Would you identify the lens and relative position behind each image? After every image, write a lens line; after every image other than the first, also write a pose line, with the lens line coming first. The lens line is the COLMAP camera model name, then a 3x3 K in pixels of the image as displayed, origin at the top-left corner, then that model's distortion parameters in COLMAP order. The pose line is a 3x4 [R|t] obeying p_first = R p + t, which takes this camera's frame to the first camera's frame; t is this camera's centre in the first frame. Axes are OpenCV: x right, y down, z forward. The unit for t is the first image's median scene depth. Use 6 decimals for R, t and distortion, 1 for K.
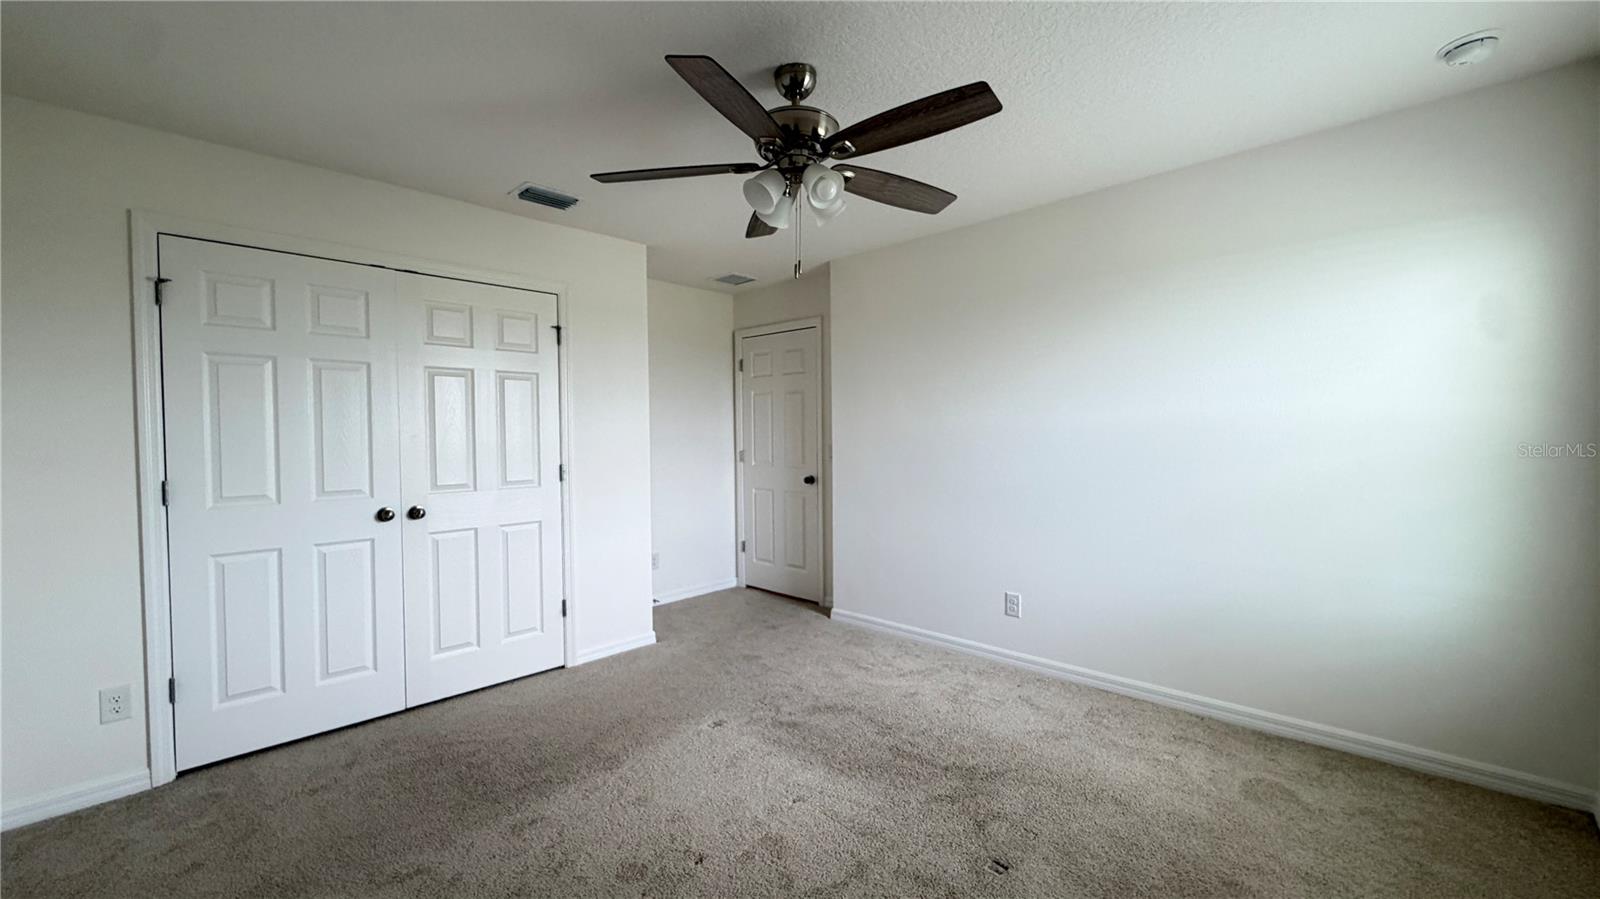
lens RADIAL K [[635.0, 0, 816.0], [0, 635.0, 447.3], [0, 0, 1]] dist [-0.001152, 0.000722]
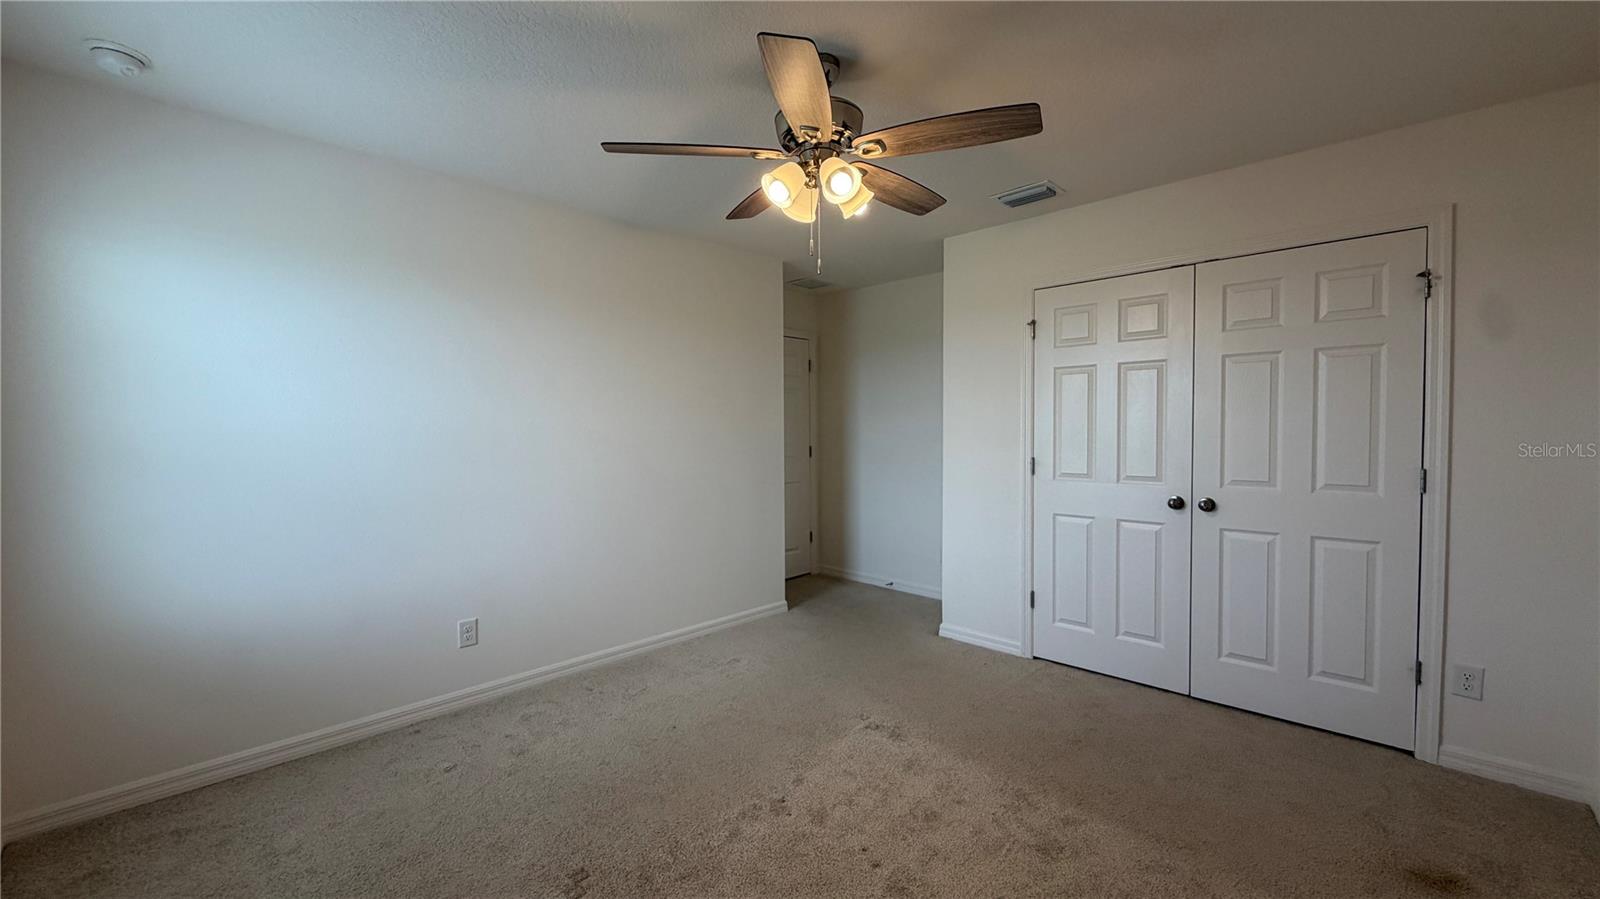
lens RADIAL K [[635.0, 0, 810.3], [0, 635.0, 458.2], [0, 0, 1]] dist [-0.001152, 0.000722]
pose [[-0.028964, 0.050946, -0.998281, 0.412040], [-0.015047, 0.998565, 0.051397, -0.013222], [0.999467, 0.016510, -0.028155, 0.452882]]
